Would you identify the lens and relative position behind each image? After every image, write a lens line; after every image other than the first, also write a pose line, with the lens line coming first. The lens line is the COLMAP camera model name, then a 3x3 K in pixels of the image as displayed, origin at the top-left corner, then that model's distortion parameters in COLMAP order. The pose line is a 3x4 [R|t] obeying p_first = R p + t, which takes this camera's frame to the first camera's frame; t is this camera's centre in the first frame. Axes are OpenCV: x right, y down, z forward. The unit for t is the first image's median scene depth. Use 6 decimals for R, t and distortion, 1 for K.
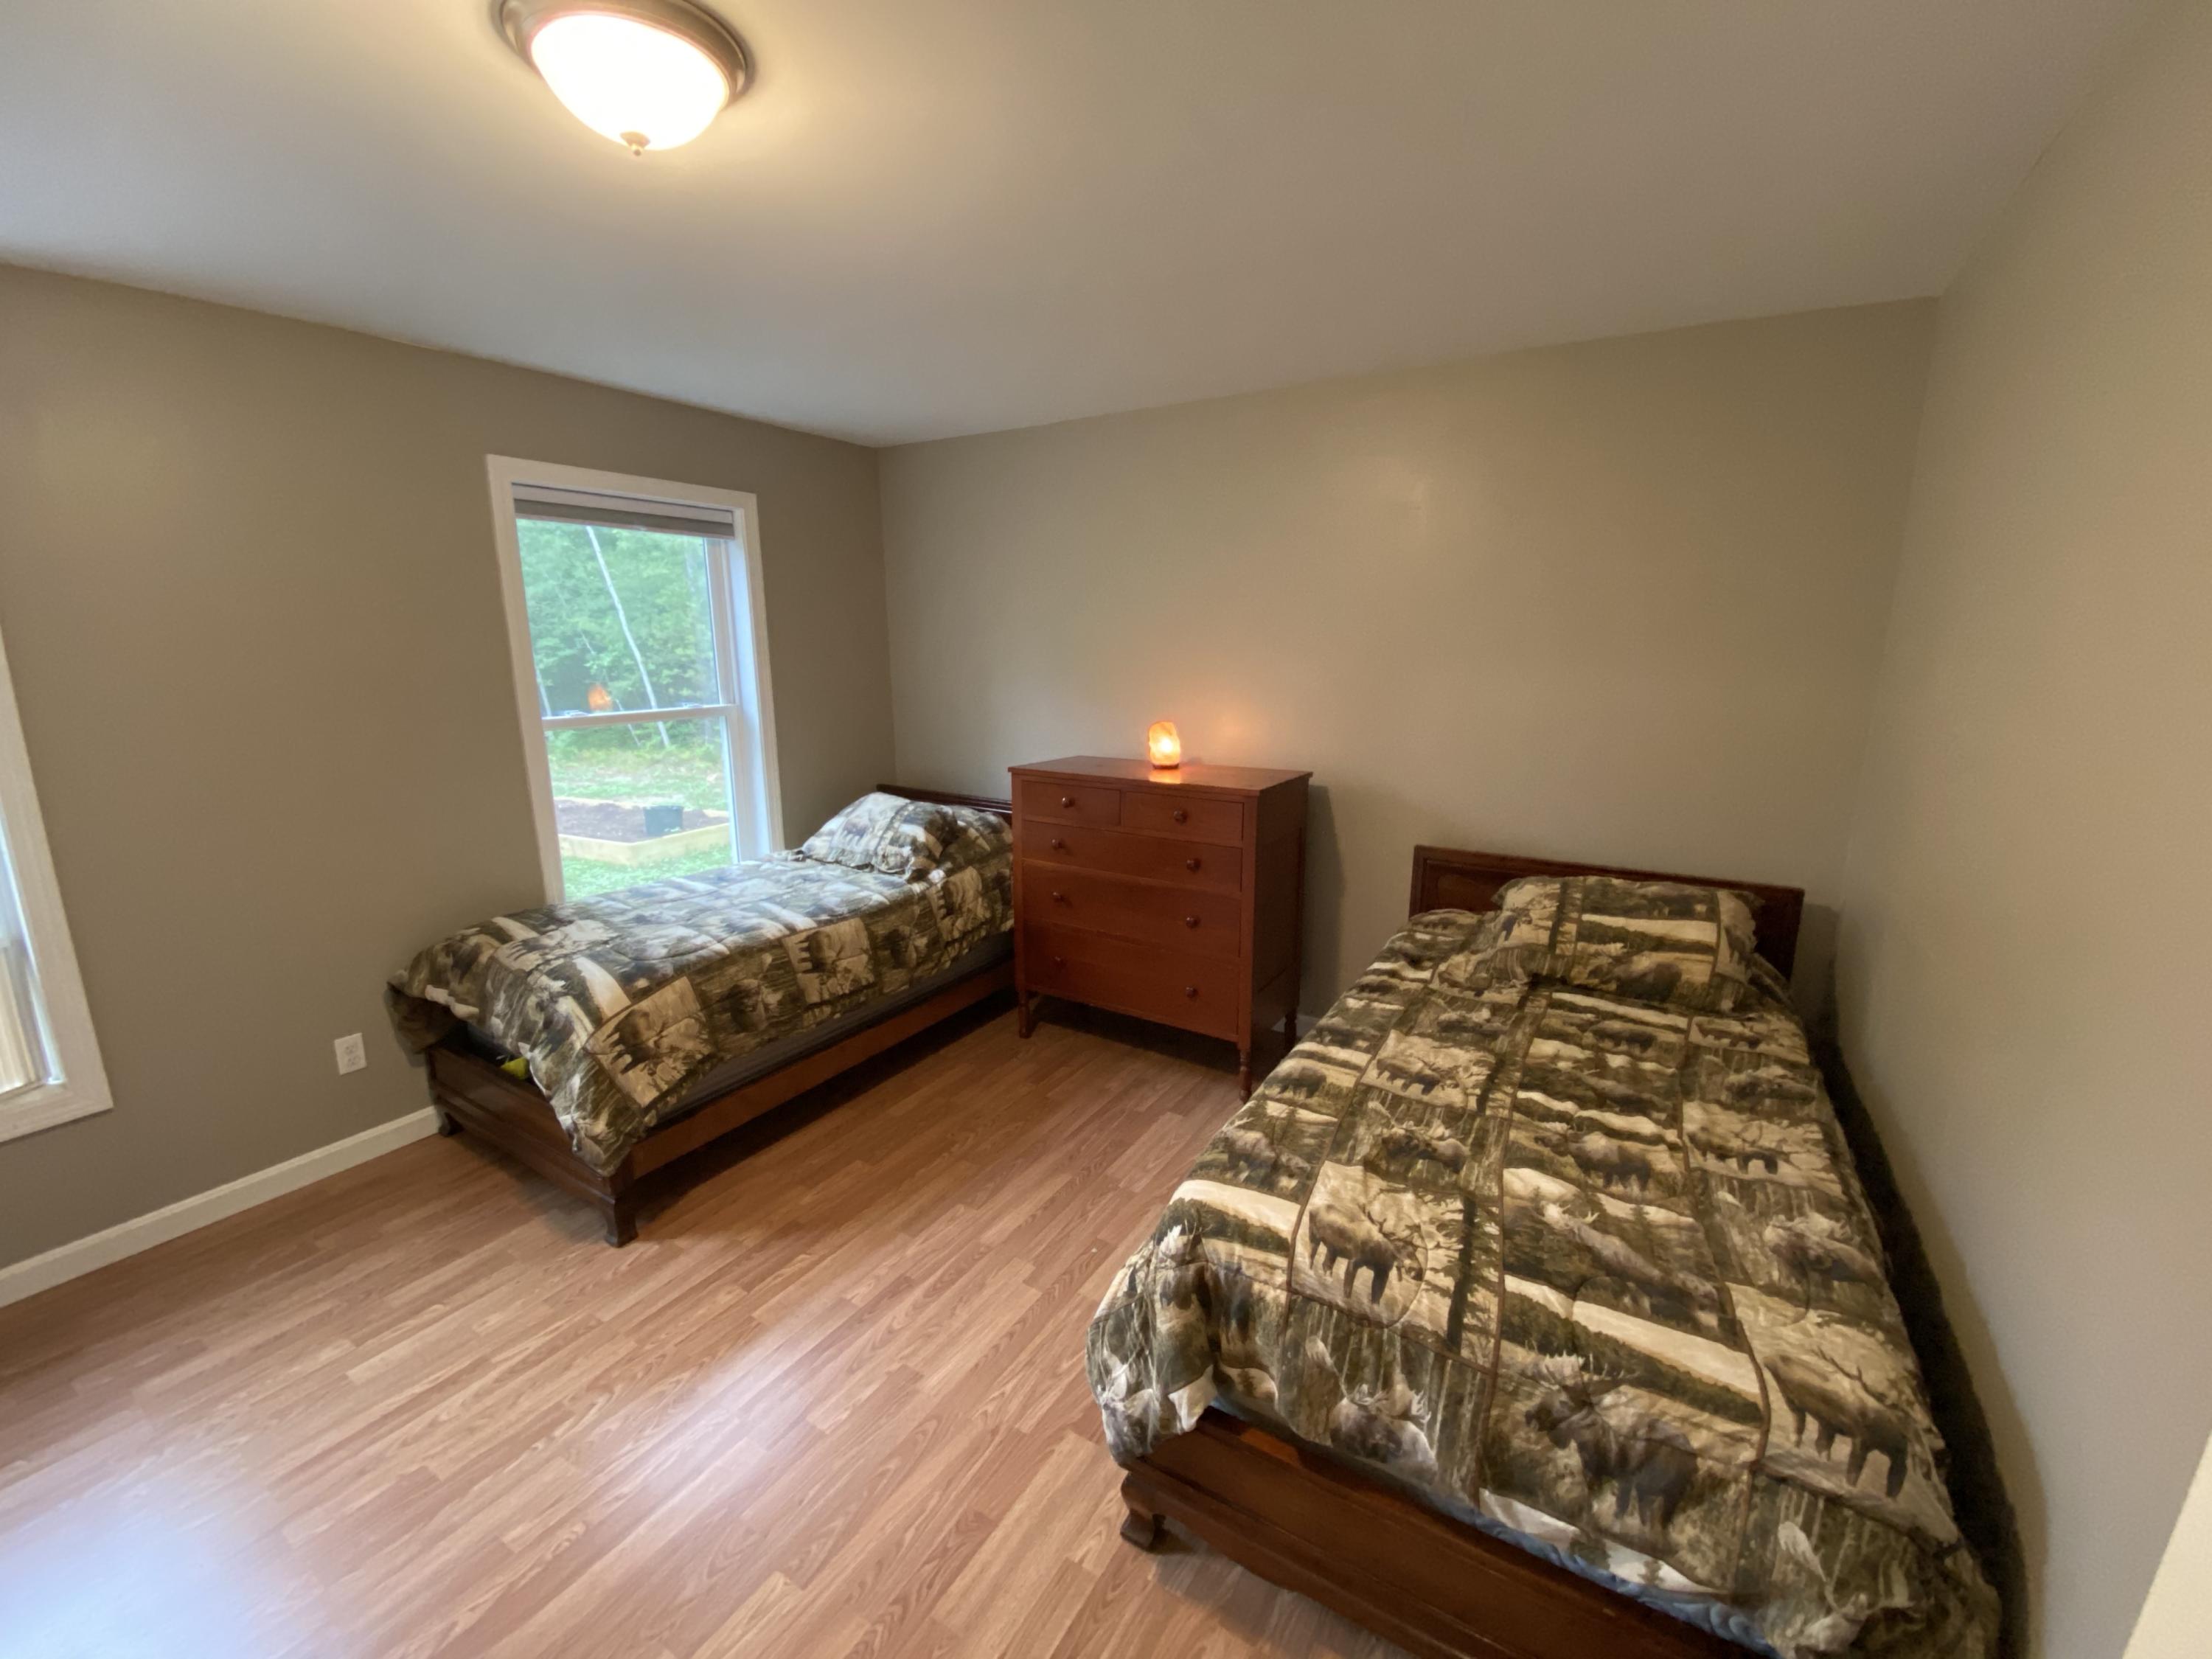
lens RADIAL K [[909.6, 0, 1088.8], [0, 909.6, 815.8], [0, 0, 1]] dist [0.007614, -0.007923]
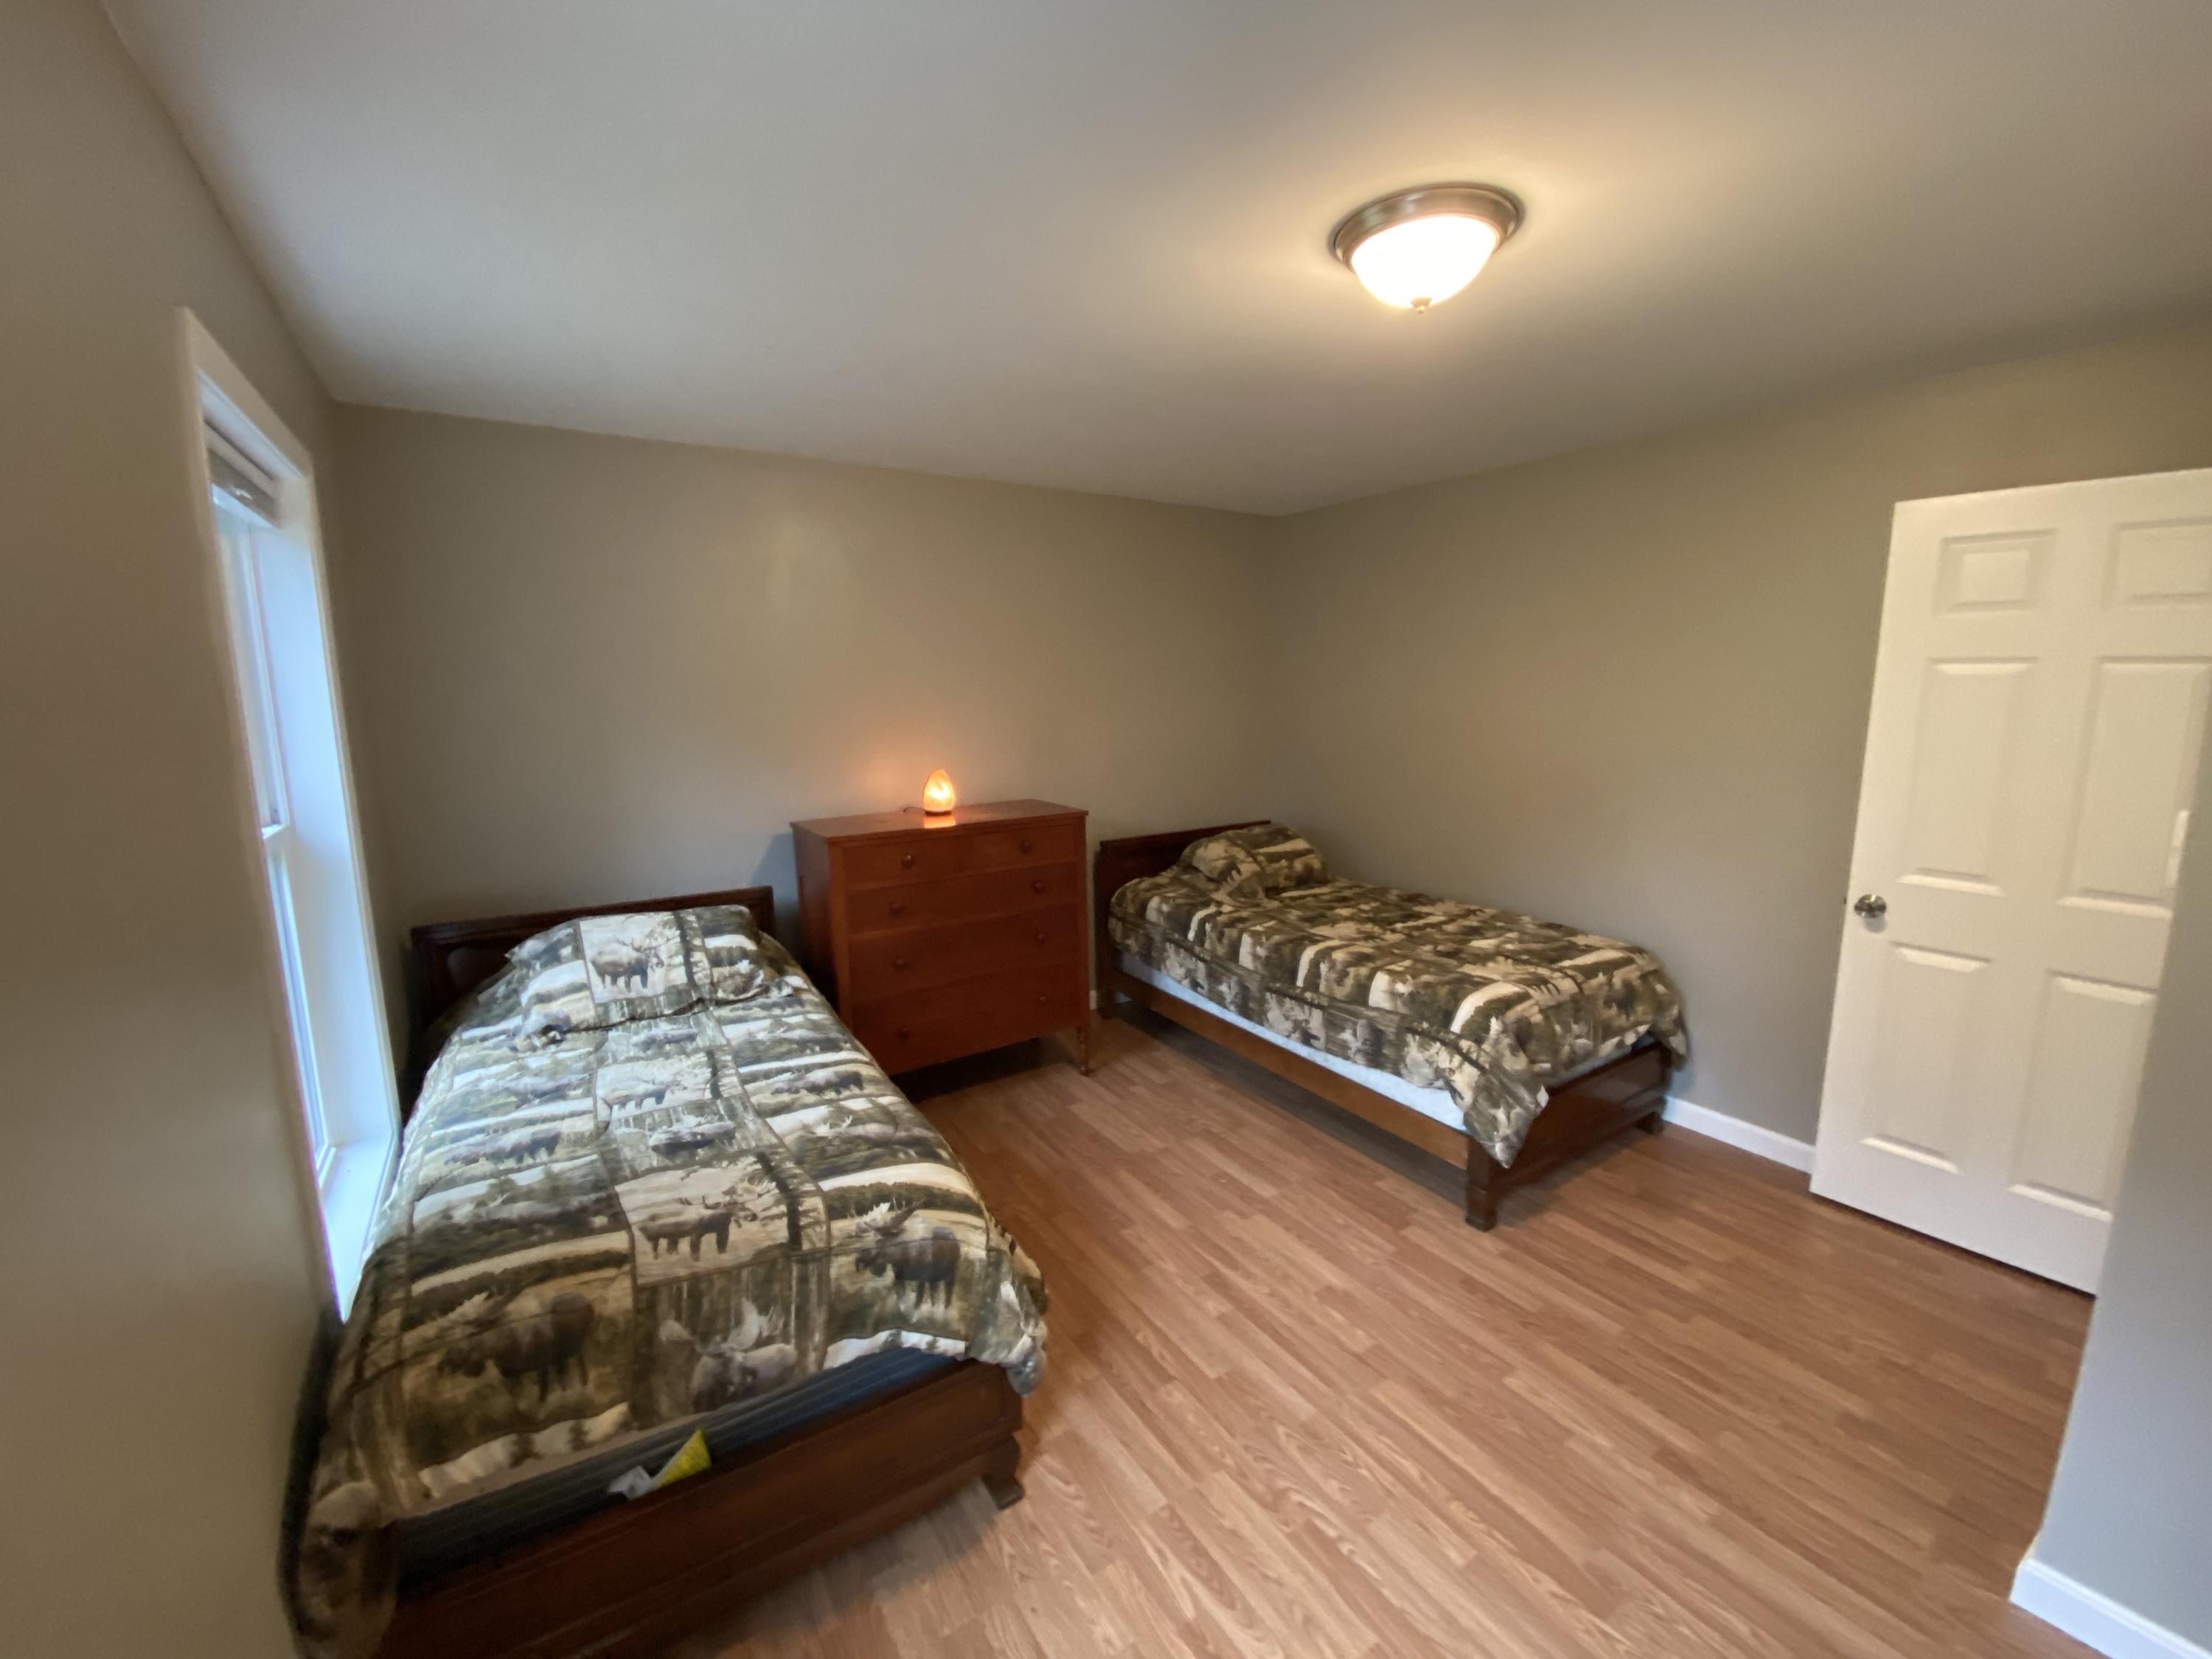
lens RADIAL K [[909.6, 0, 1087.8], [0, 909.6, 834.9], [0, 0, 1]] dist [0.007614, -0.007923]
pose [[0.429284, -0.154767, 0.889810, -1.087308], [0.195711, 0.977740, 0.075642, -0.105936], [-0.881710, 0.141674, 0.450018, 0.542349]]
